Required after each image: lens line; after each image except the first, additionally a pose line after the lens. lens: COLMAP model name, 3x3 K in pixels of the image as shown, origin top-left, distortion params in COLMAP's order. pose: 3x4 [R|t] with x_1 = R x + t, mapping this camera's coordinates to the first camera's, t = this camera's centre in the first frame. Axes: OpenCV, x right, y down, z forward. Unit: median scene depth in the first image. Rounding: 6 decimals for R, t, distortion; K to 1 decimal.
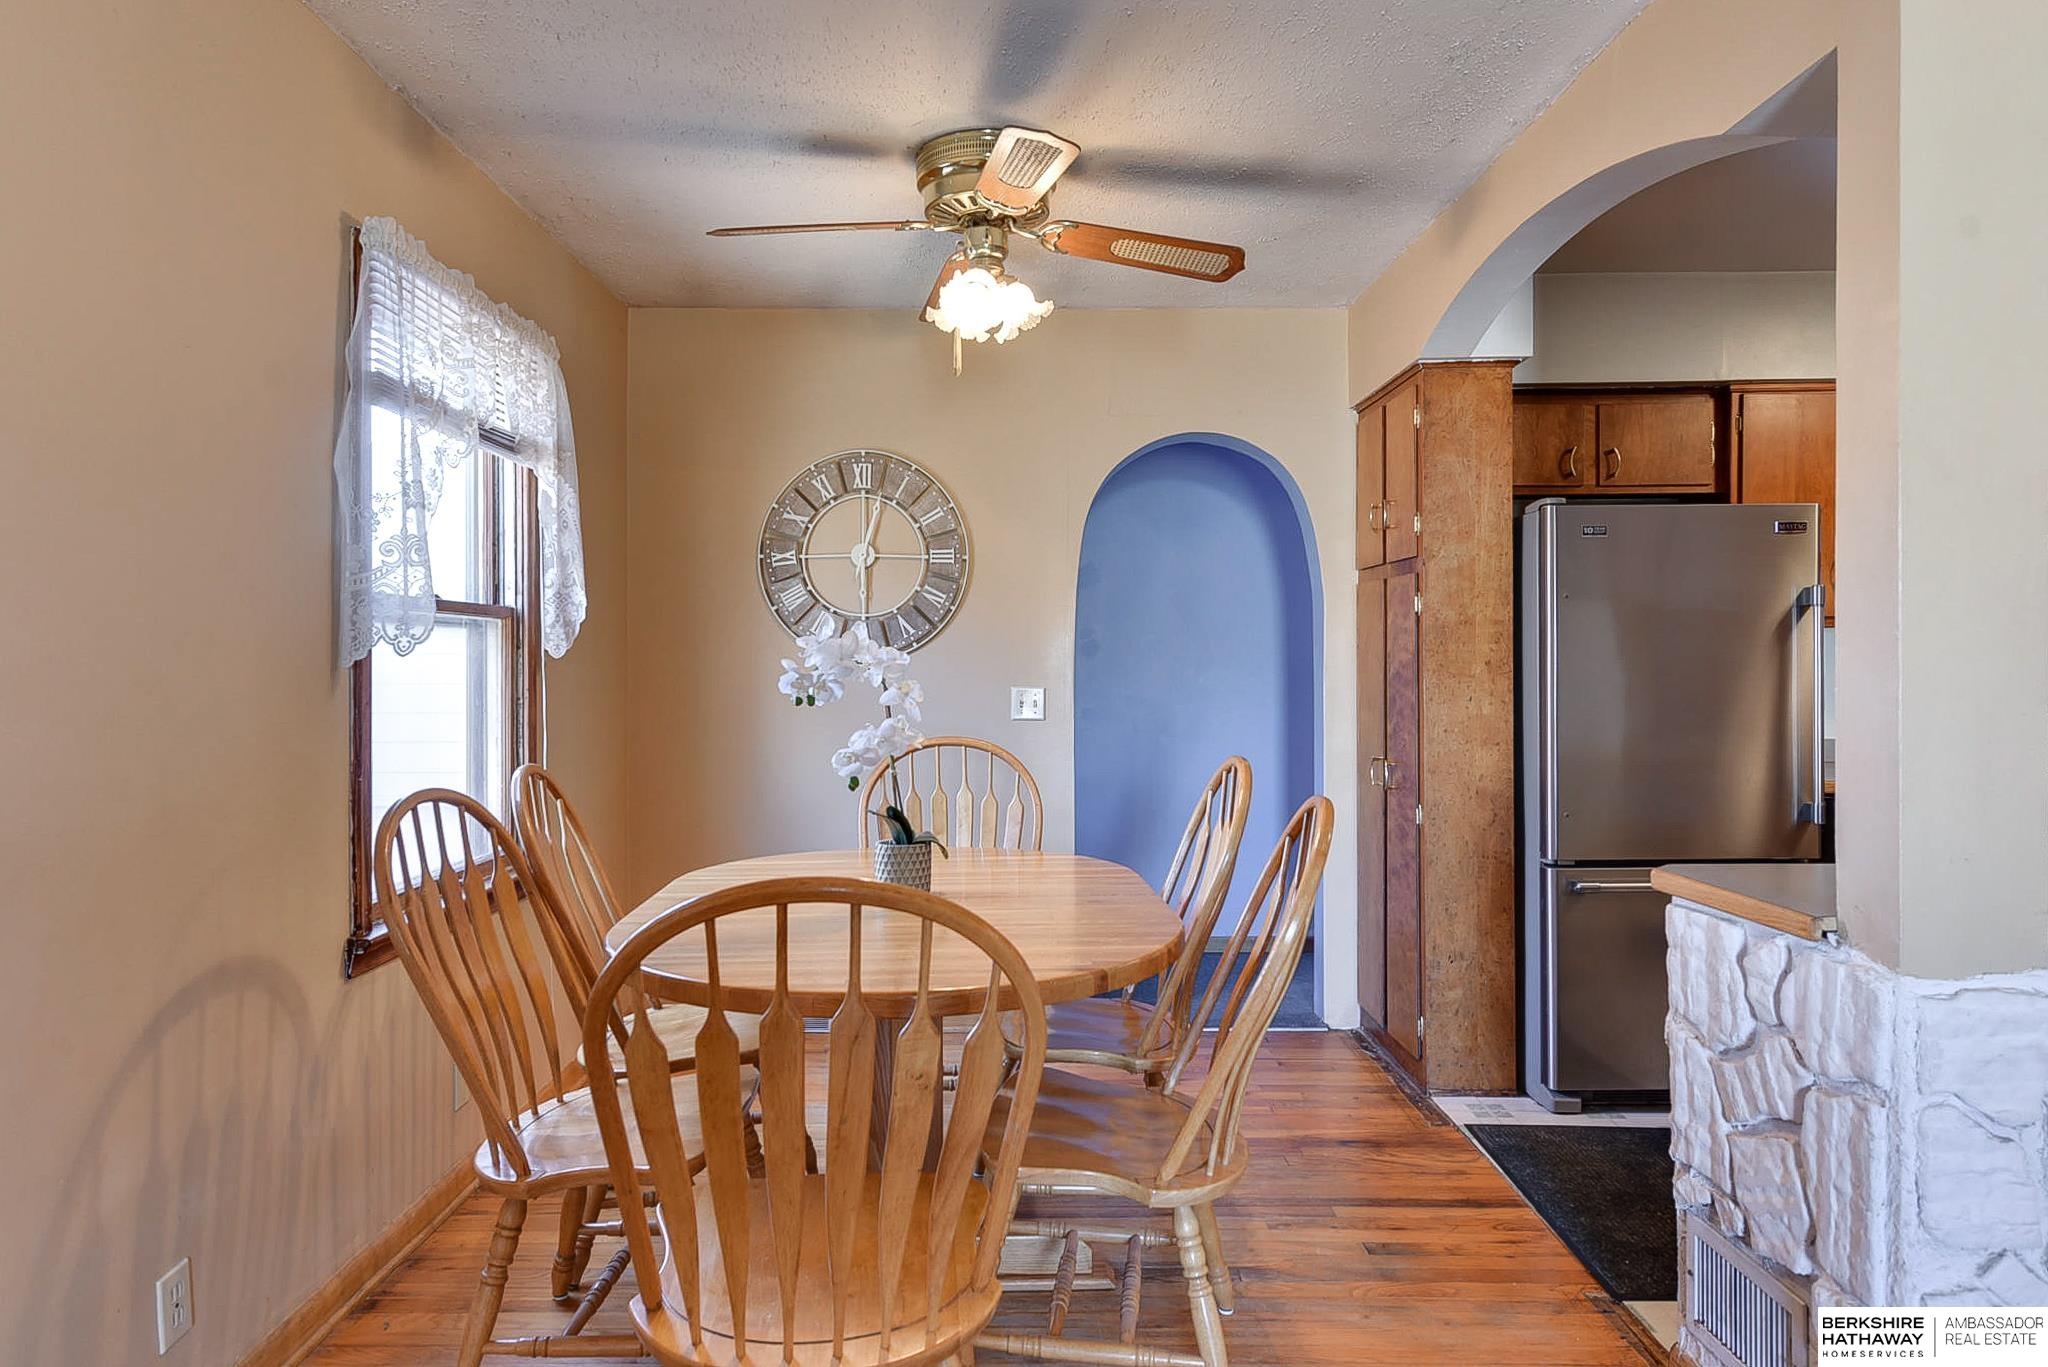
lens RADIAL K [[1262.6, 0, 1068.1], [0, 1262.6, 661.7], [0, 0, 1]] dist [0.004542, -0.000958]
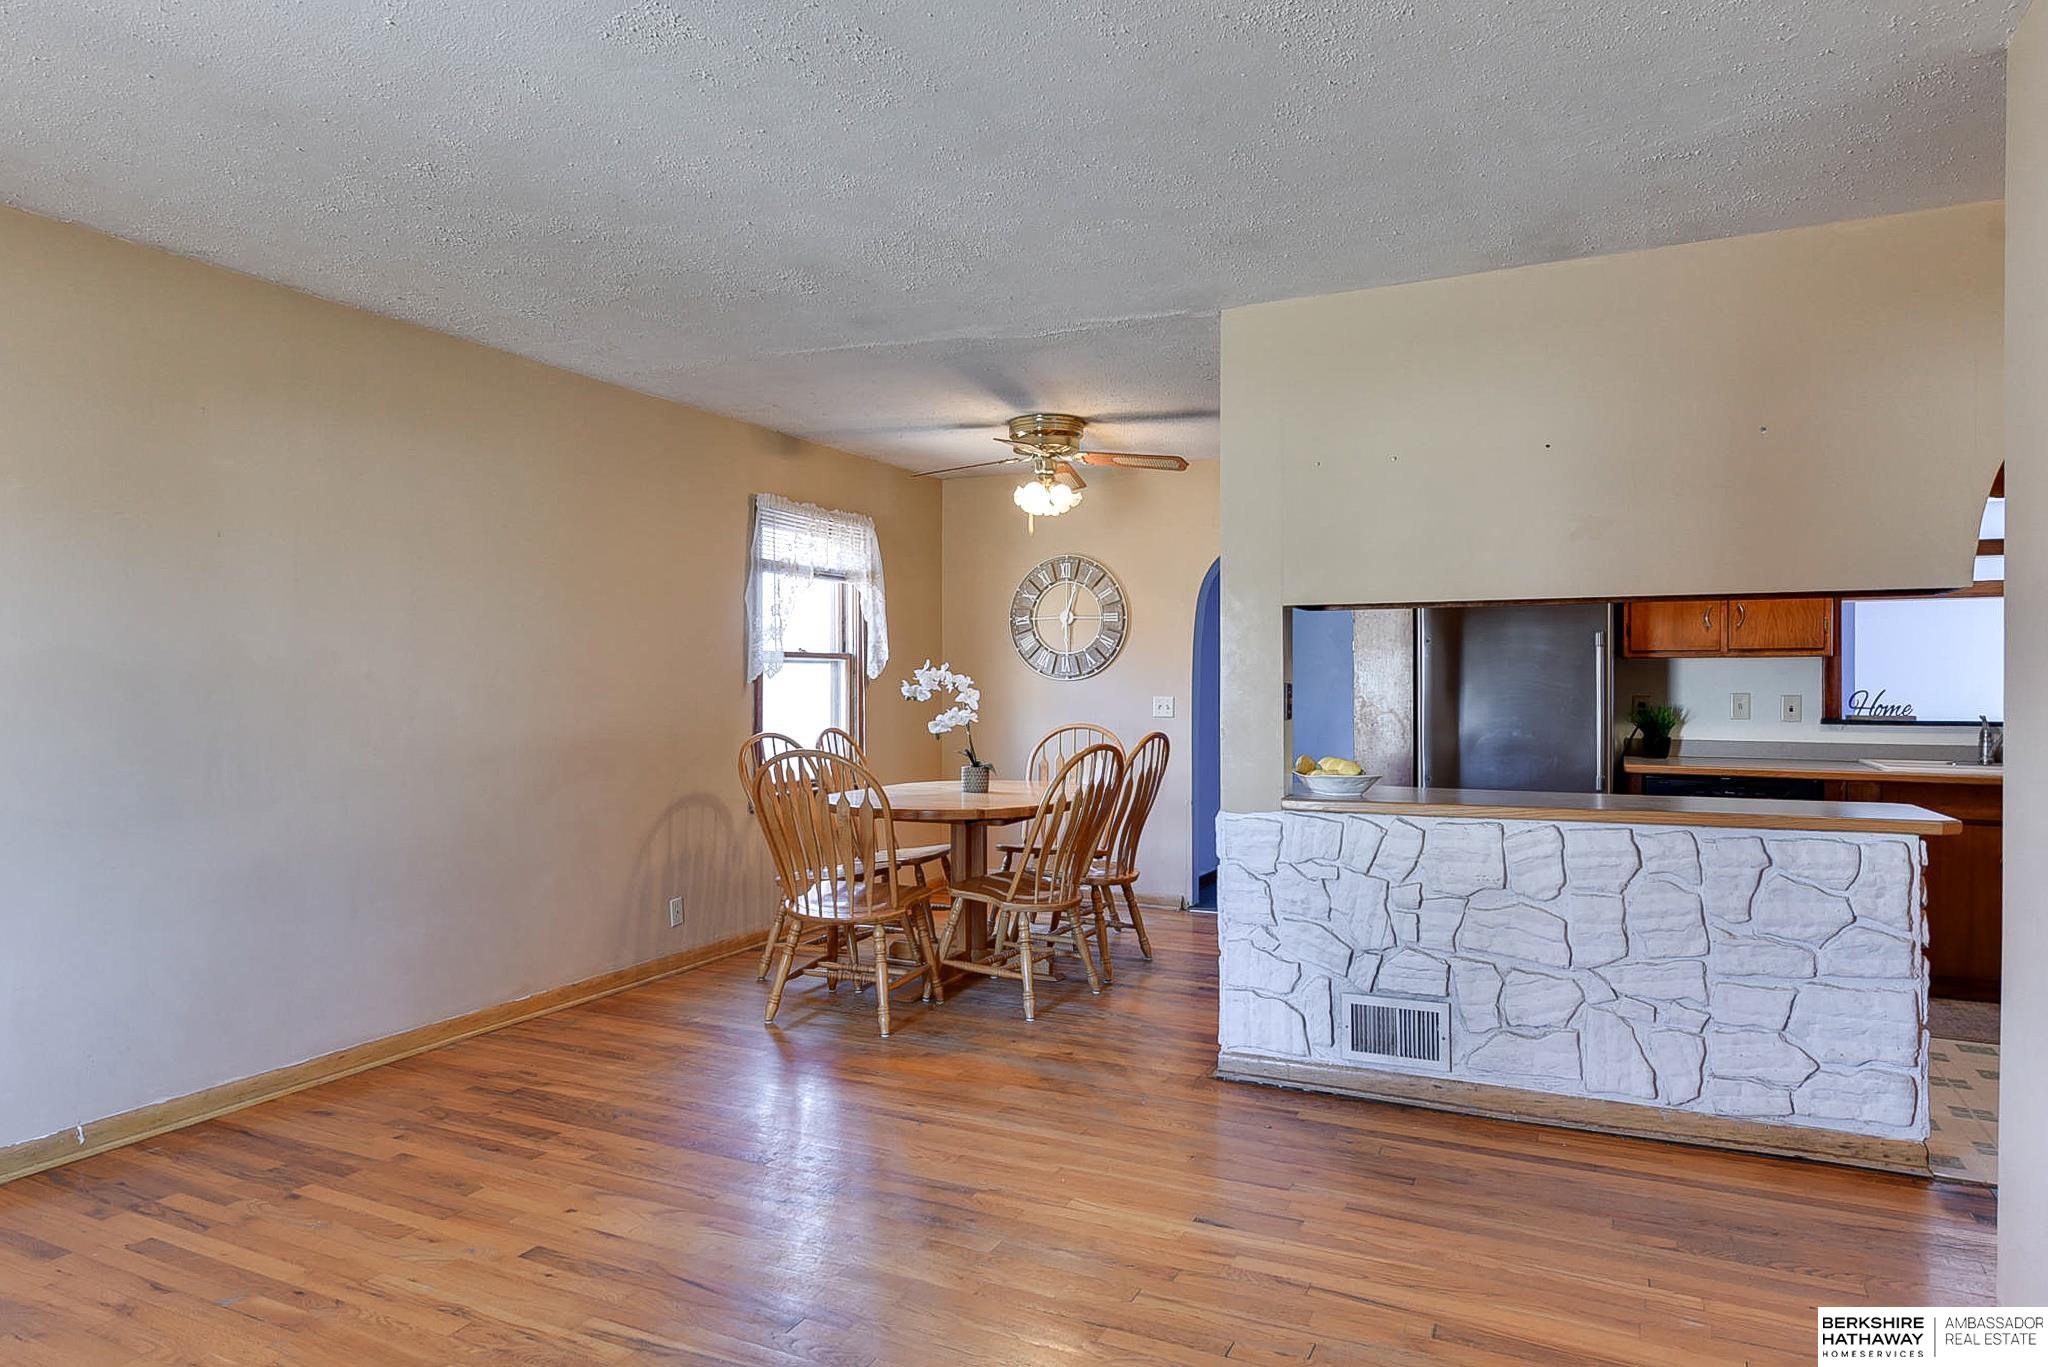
lens RADIAL K [[1002.7, 0, 1024.0], [0, 1002.7, 683.5], [0, 0, 1]] dist [0.000859, -0.000146]
pose [[0.928526, 0.003946, -0.371245, 0.391078], [-0.002506, 0.999987, 0.004362, -0.002909], [0.371258, -0.003120, 0.928525, -0.363097]]
